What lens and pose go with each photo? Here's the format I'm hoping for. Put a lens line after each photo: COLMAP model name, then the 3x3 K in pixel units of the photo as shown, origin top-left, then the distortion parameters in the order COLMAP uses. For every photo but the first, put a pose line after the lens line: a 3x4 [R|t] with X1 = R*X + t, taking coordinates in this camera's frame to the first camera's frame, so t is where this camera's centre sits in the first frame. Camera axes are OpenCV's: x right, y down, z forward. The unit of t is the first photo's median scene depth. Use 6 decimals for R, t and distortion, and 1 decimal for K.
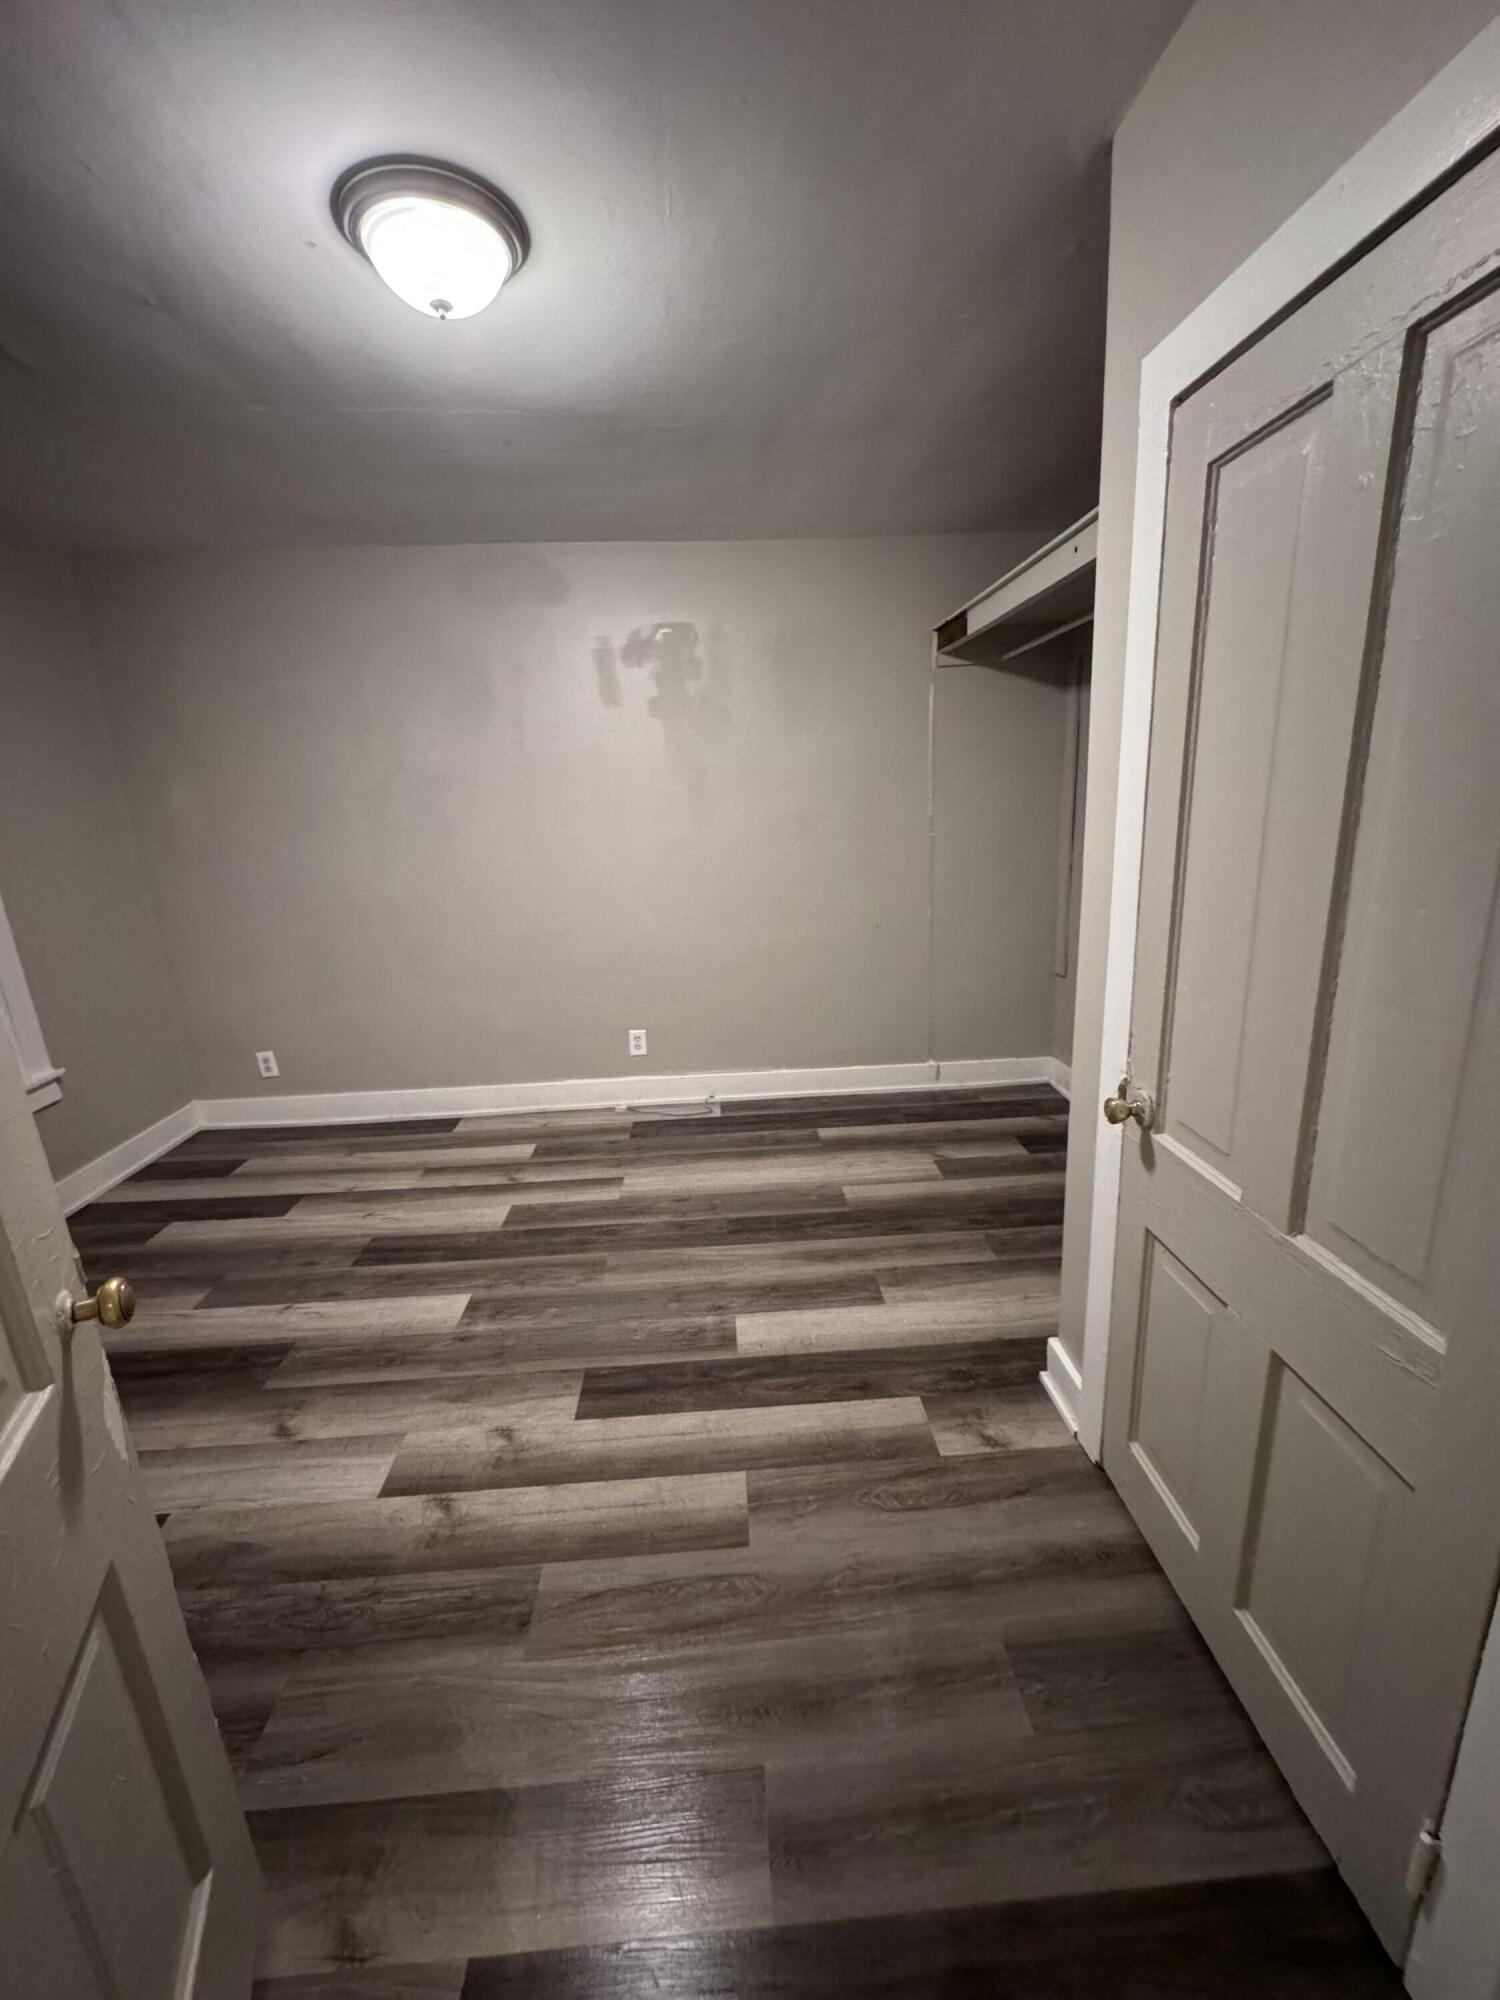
lens RADIAL K [[794.4, 0, 748.4], [0, 794.4, 1001.5], [0, 0, 1]] dist [-0.001926, 0.000141]
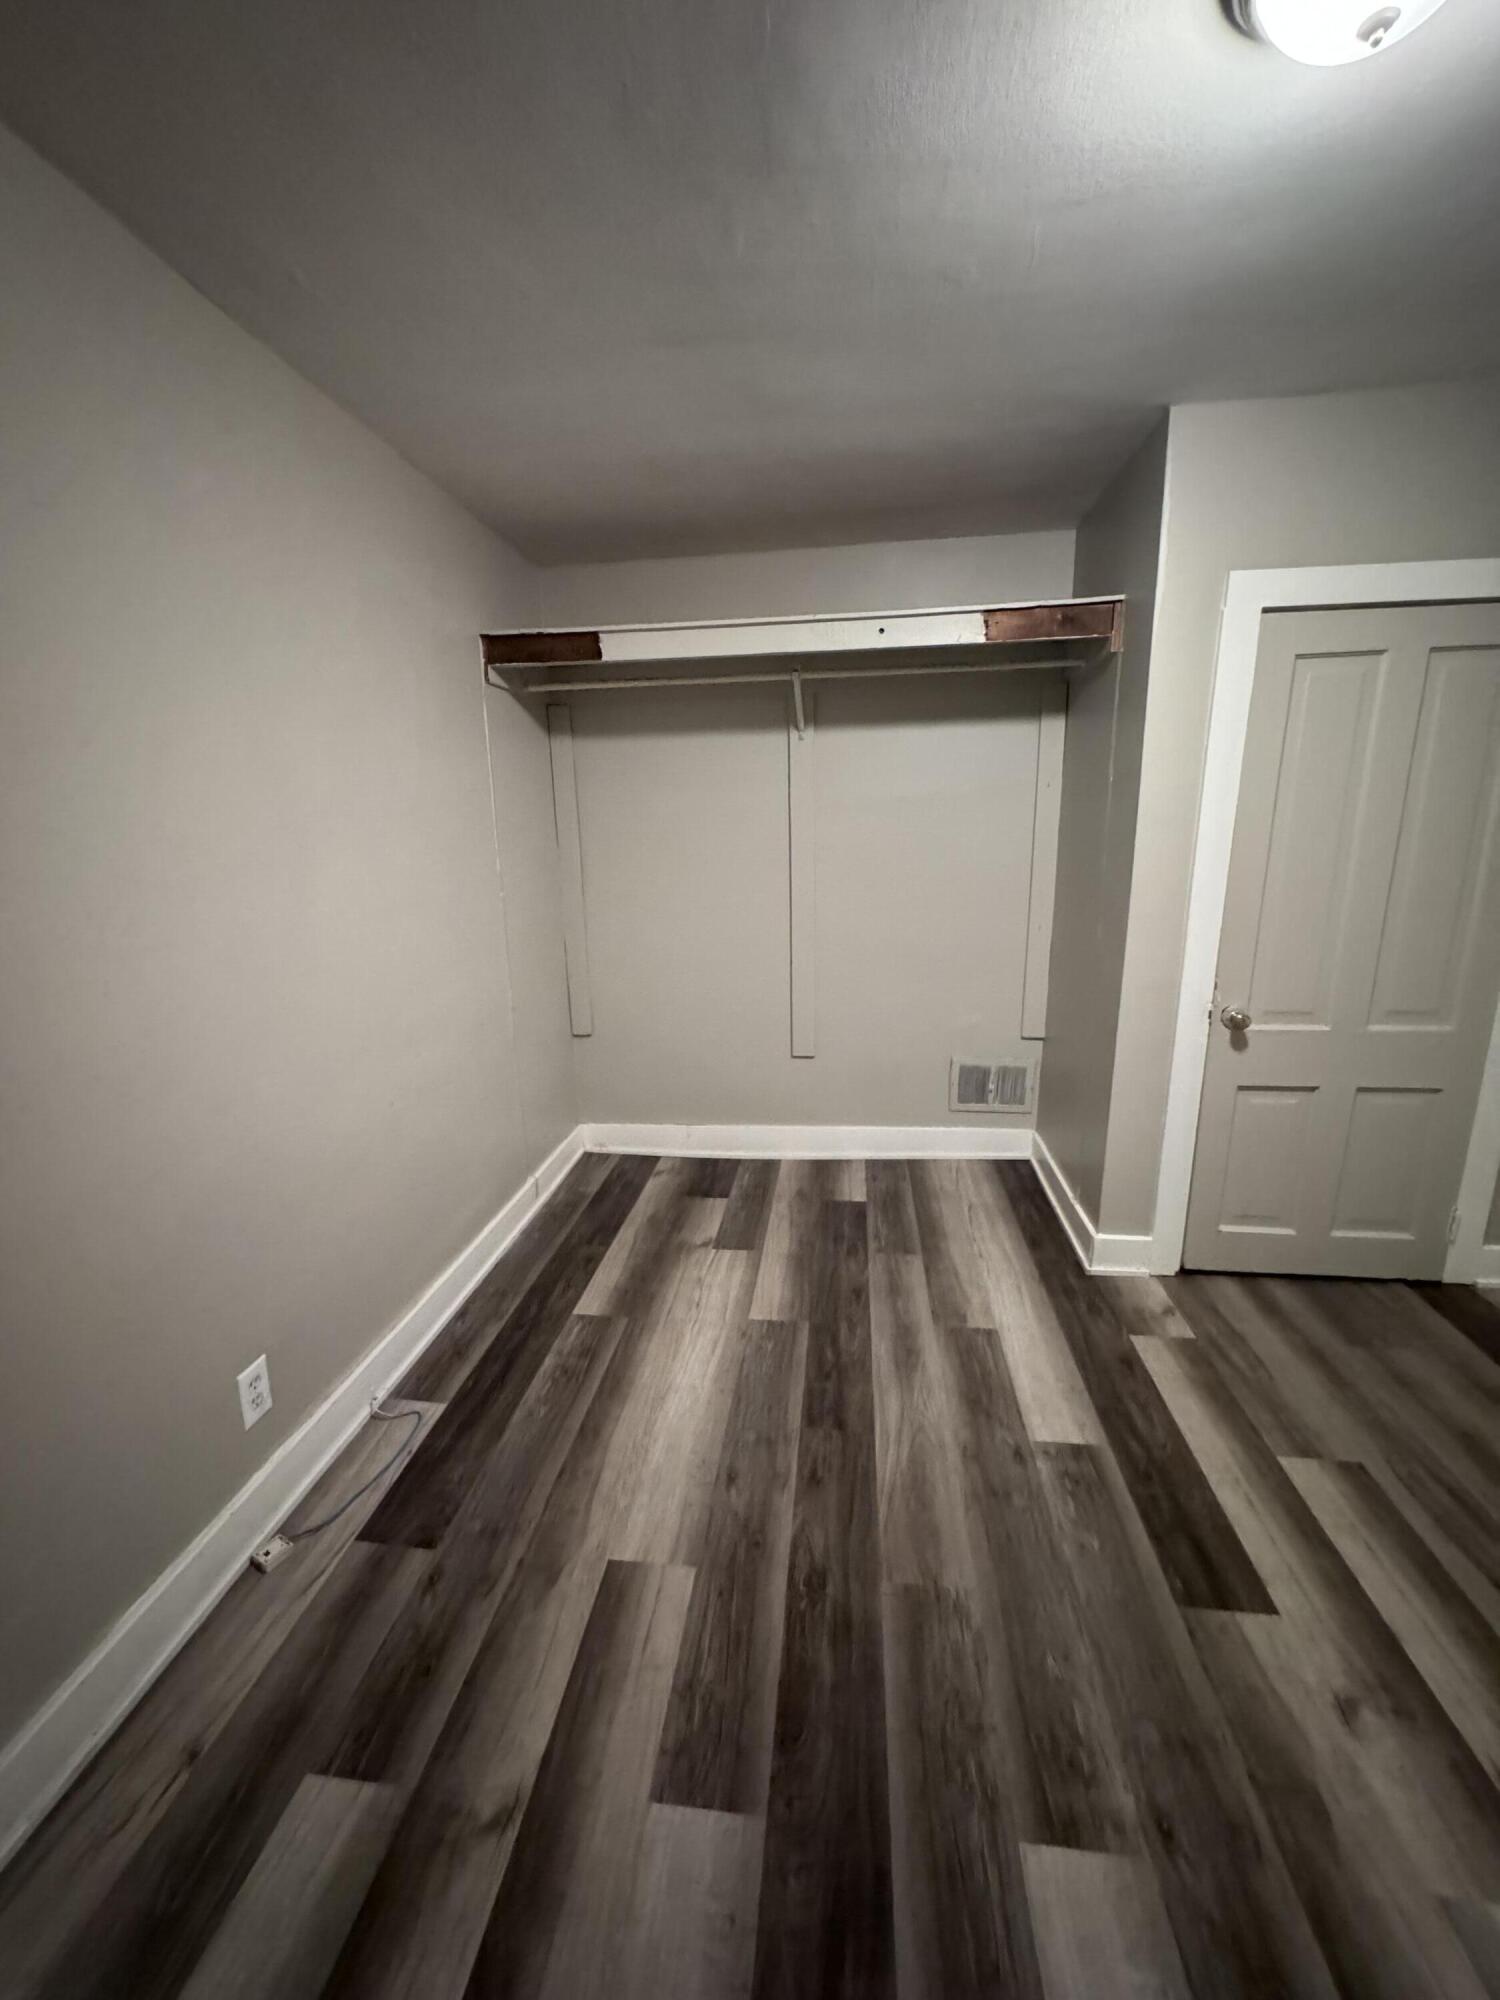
lens RADIAL K [[794.4, 0, 751.2], [0, 794.4, 1002.0], [0, 0, 1]] dist [-0.001926, 0.000141]
pose [[0.172256, -0.174291, 0.969511, -0.741861], [0.261596, 0.956976, 0.125559, -0.212919], [-0.949682, 0.231992, 0.210438, 0.929377]]
